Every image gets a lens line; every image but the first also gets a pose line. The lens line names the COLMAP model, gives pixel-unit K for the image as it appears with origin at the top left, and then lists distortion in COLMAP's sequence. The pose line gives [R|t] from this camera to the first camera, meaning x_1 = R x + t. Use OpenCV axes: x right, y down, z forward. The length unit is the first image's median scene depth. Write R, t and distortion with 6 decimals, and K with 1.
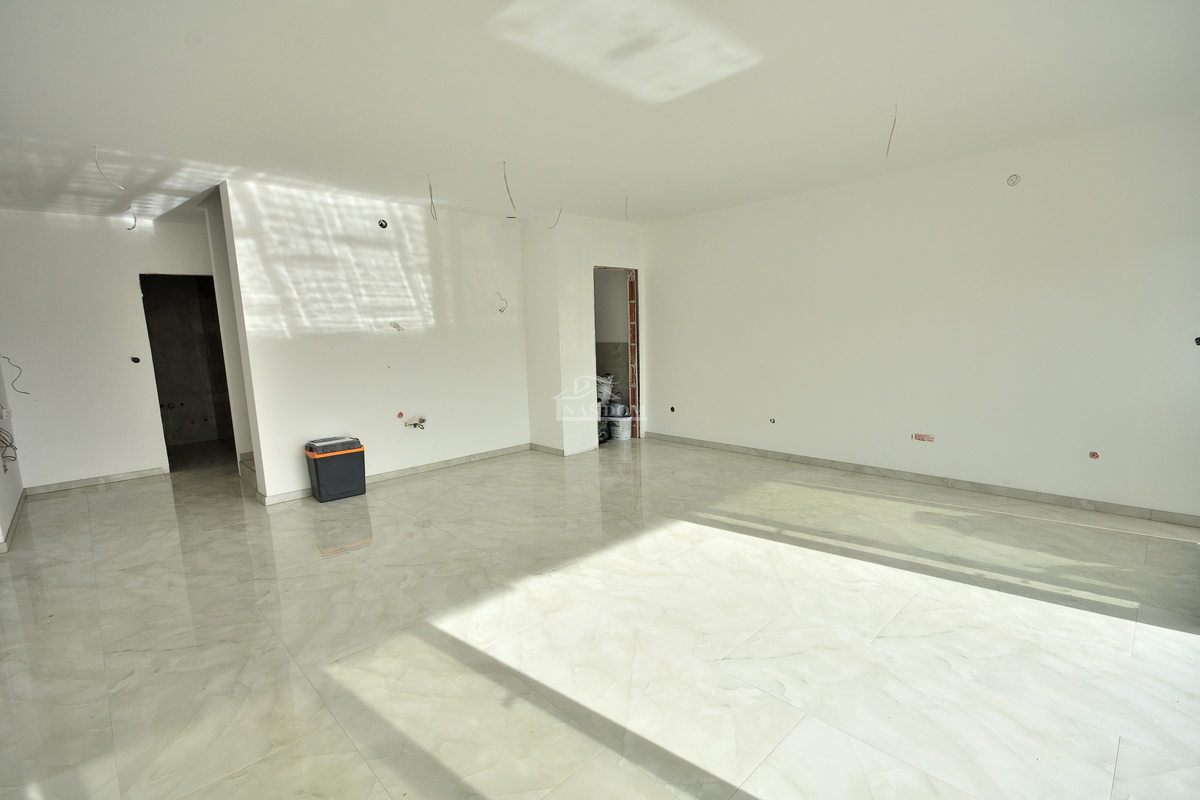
lens RADIAL K [[543.9, 0, 603.4], [0, 543.9, 411.9], [0, 0, 1]] dist [0.001175, -0.004355]
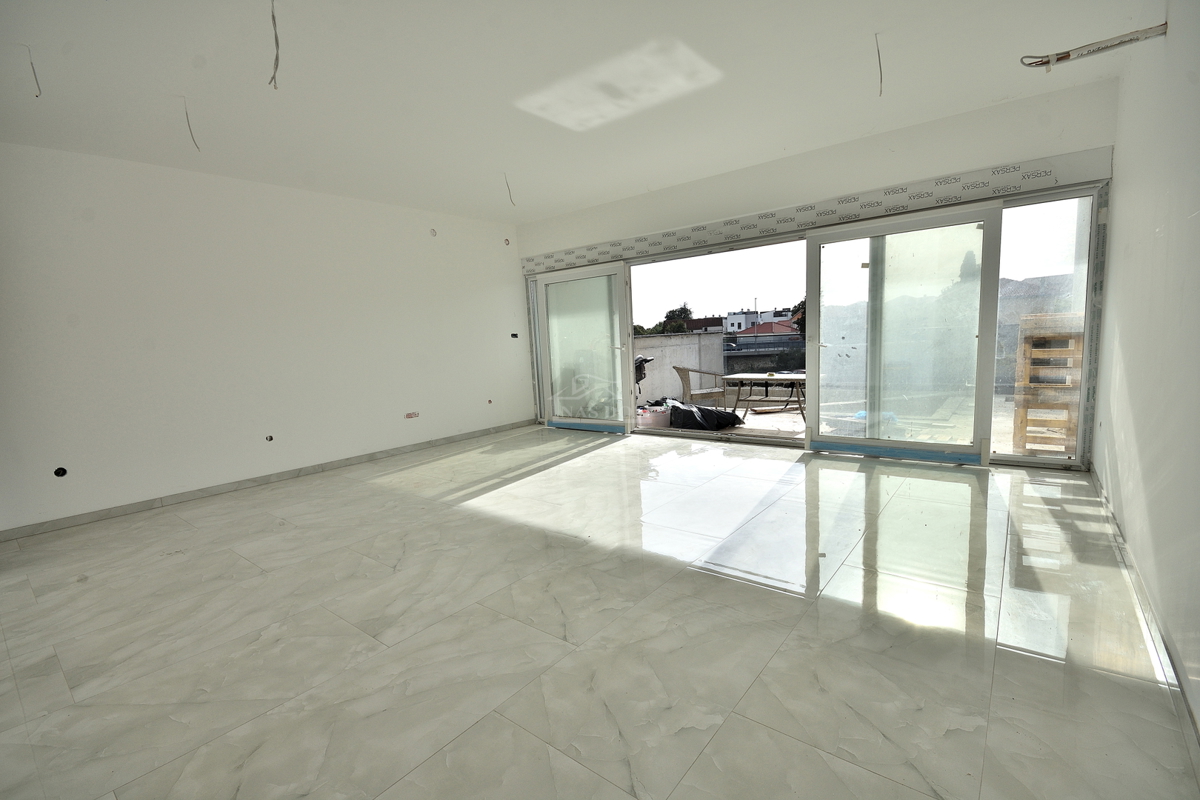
lens RADIAL K [[526.8, 0, 601.8], [0, 526.8, 408.8], [0, 0, 1]] dist [0.014267, -0.016282]
pose [[-0.122518, -0.099523, 0.987464, -0.723733], [0.206868, 0.970545, 0.123485, -0.029679], [-0.970667, 0.219404, -0.098321, 0.712051]]
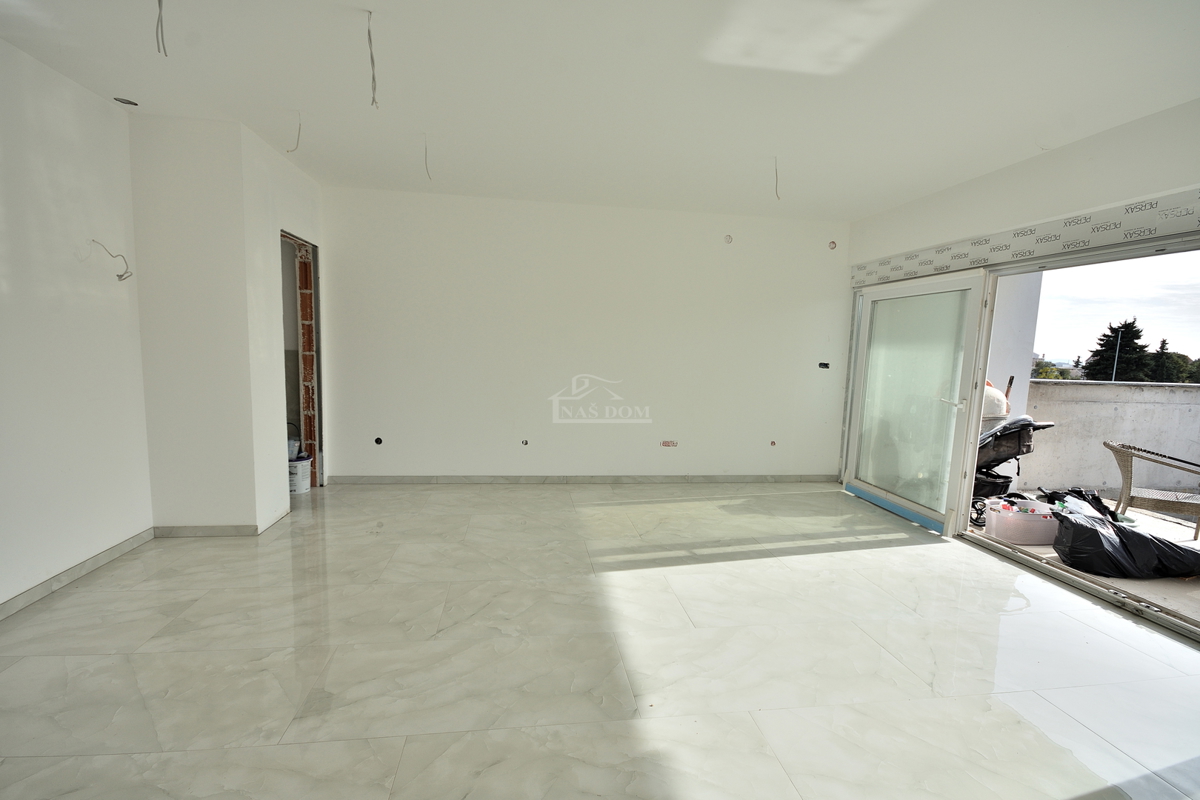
lens RADIAL K [[543.9, 0, 603.4], [0, 543.9, 411.9], [0, 0, 1]] dist [0.001175, -0.004355]
pose [[0.581574, -0.048609, 0.812040, -0.446751], [0.074465, 0.997203, 0.006362, -0.039551], [-0.810078, 0.056768, 0.583567, 0.452188]]
